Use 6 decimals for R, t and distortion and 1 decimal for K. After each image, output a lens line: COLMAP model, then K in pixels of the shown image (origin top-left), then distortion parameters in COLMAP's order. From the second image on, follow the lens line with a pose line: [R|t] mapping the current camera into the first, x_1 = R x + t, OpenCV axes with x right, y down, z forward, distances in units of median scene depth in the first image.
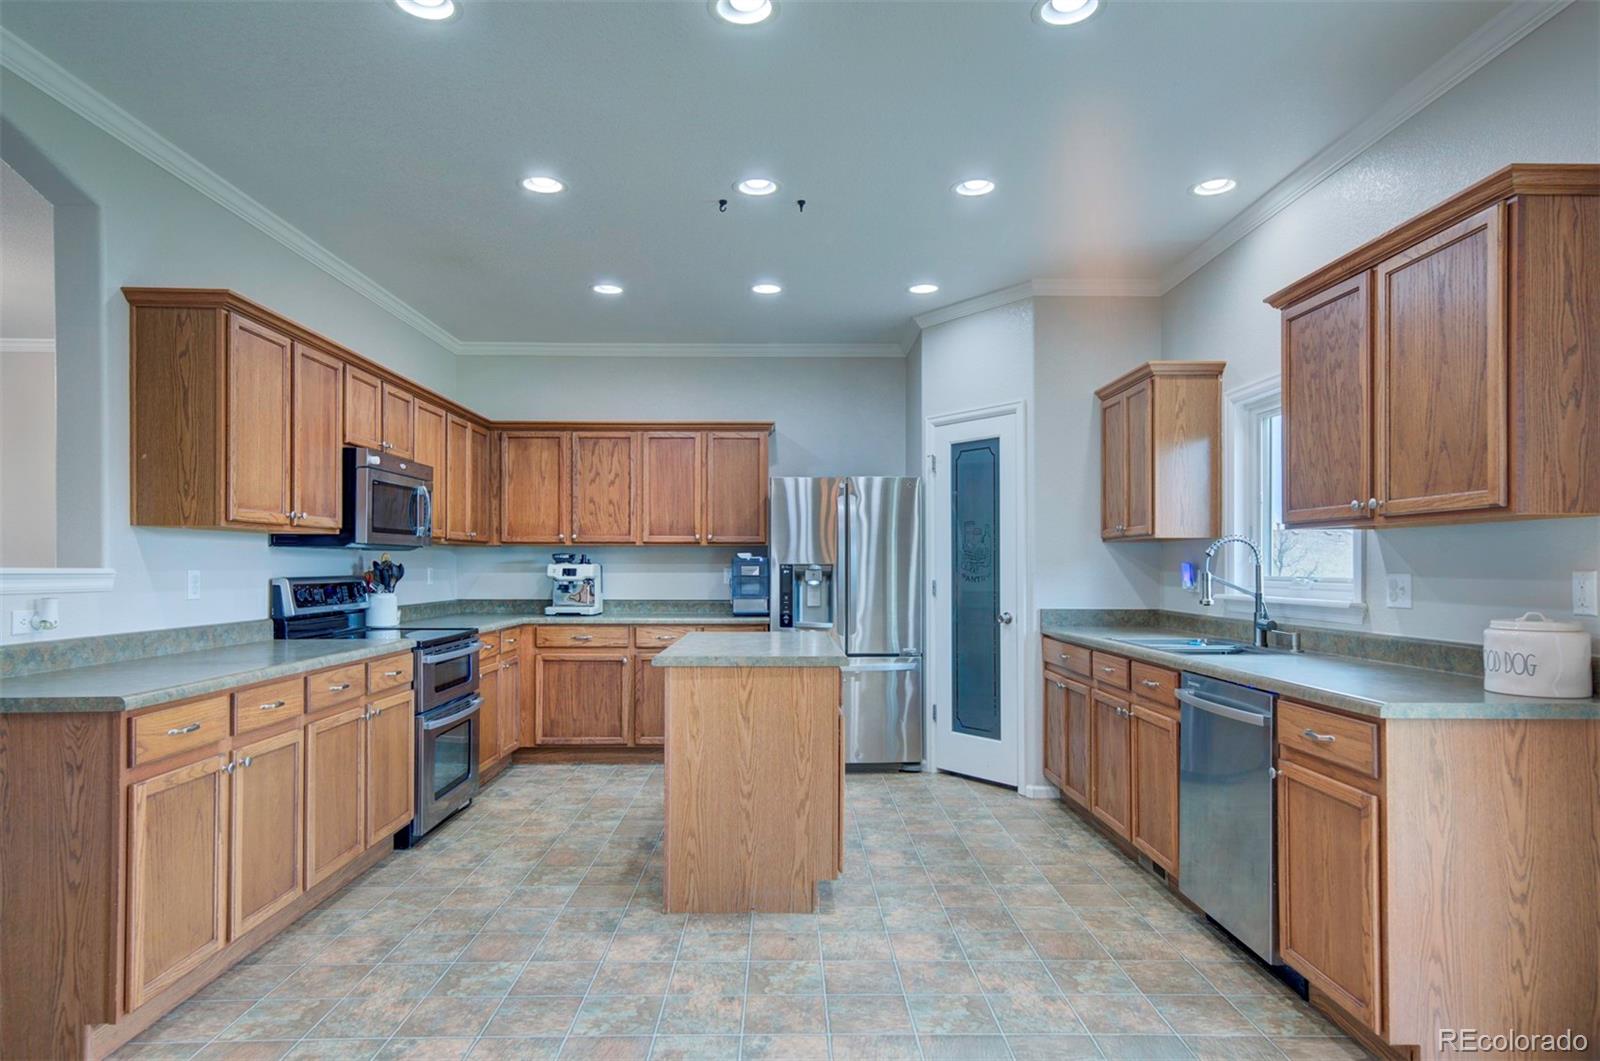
lens RADIAL K [[923.4, 0, 799.0], [0, 923.4, 561.3], [0, 0, 1]] dist [0.032805, 0.000188]
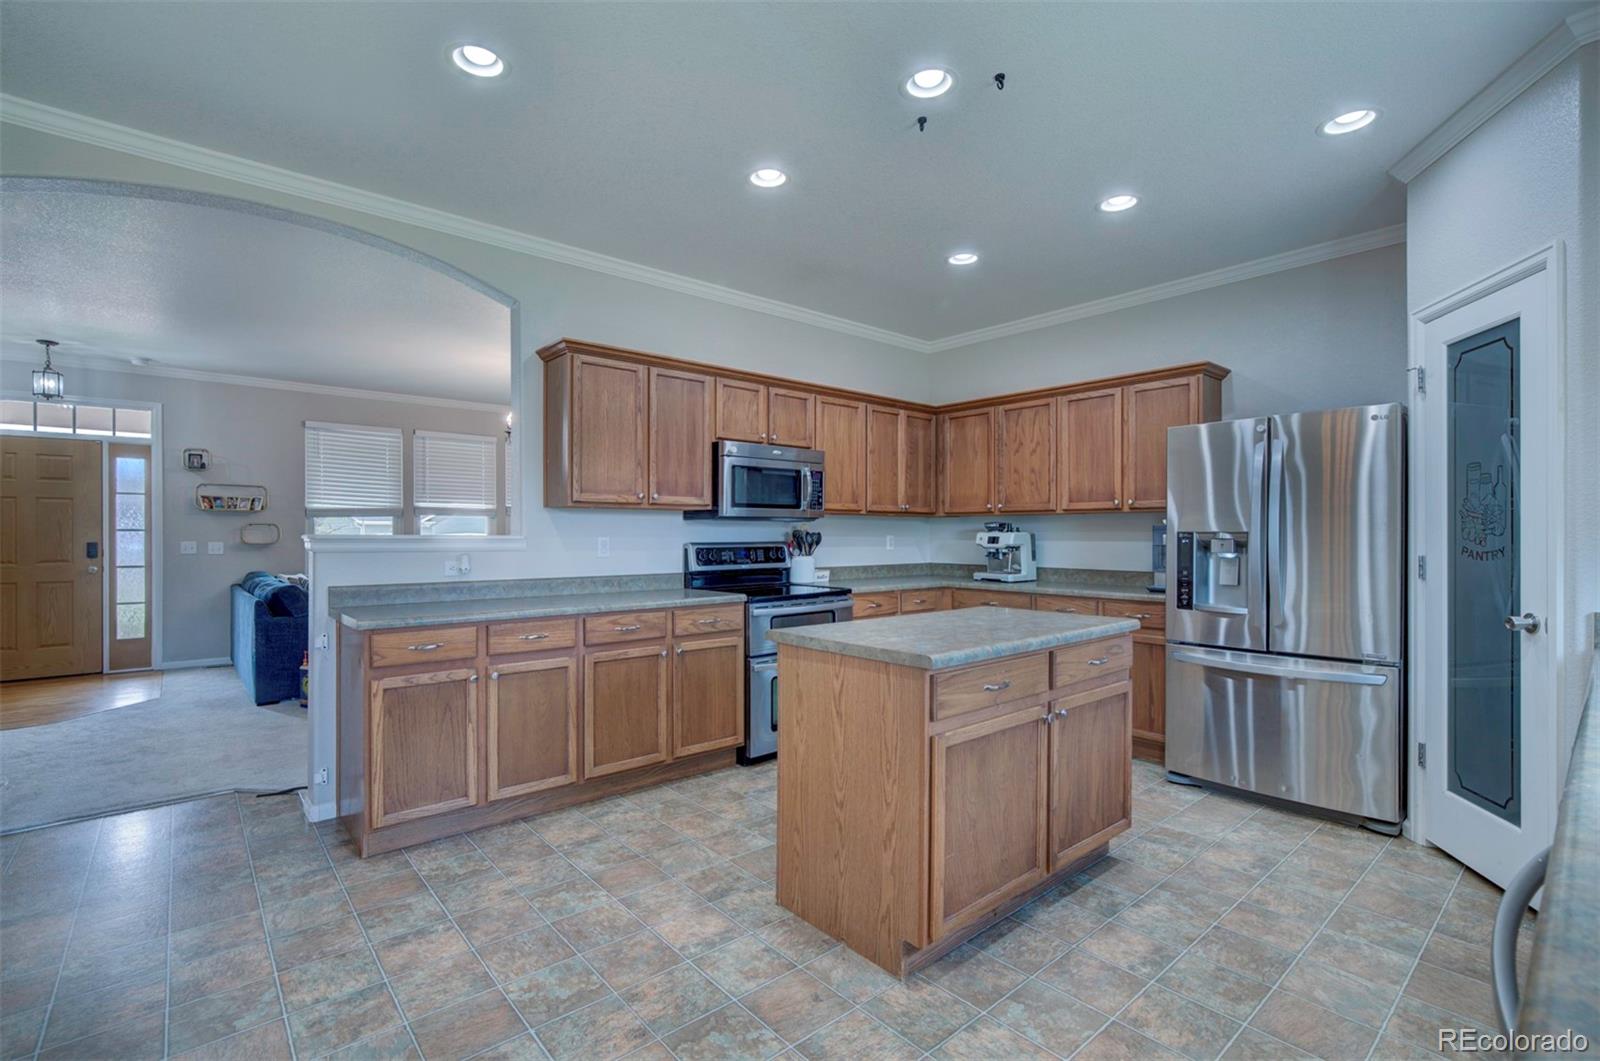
lens RADIAL K [[723.5, 0, 799.6], [0, 723.5, 534.2], [0, 0, 1]] dist [-0.003557, 0.000551]
pose [[0.642159, -0.000027, -0.766571, 0.297763], [0.003993, 0.999987, 0.003310, 0.001946], [0.766561, -0.005186, 0.642151, 0.379407]]
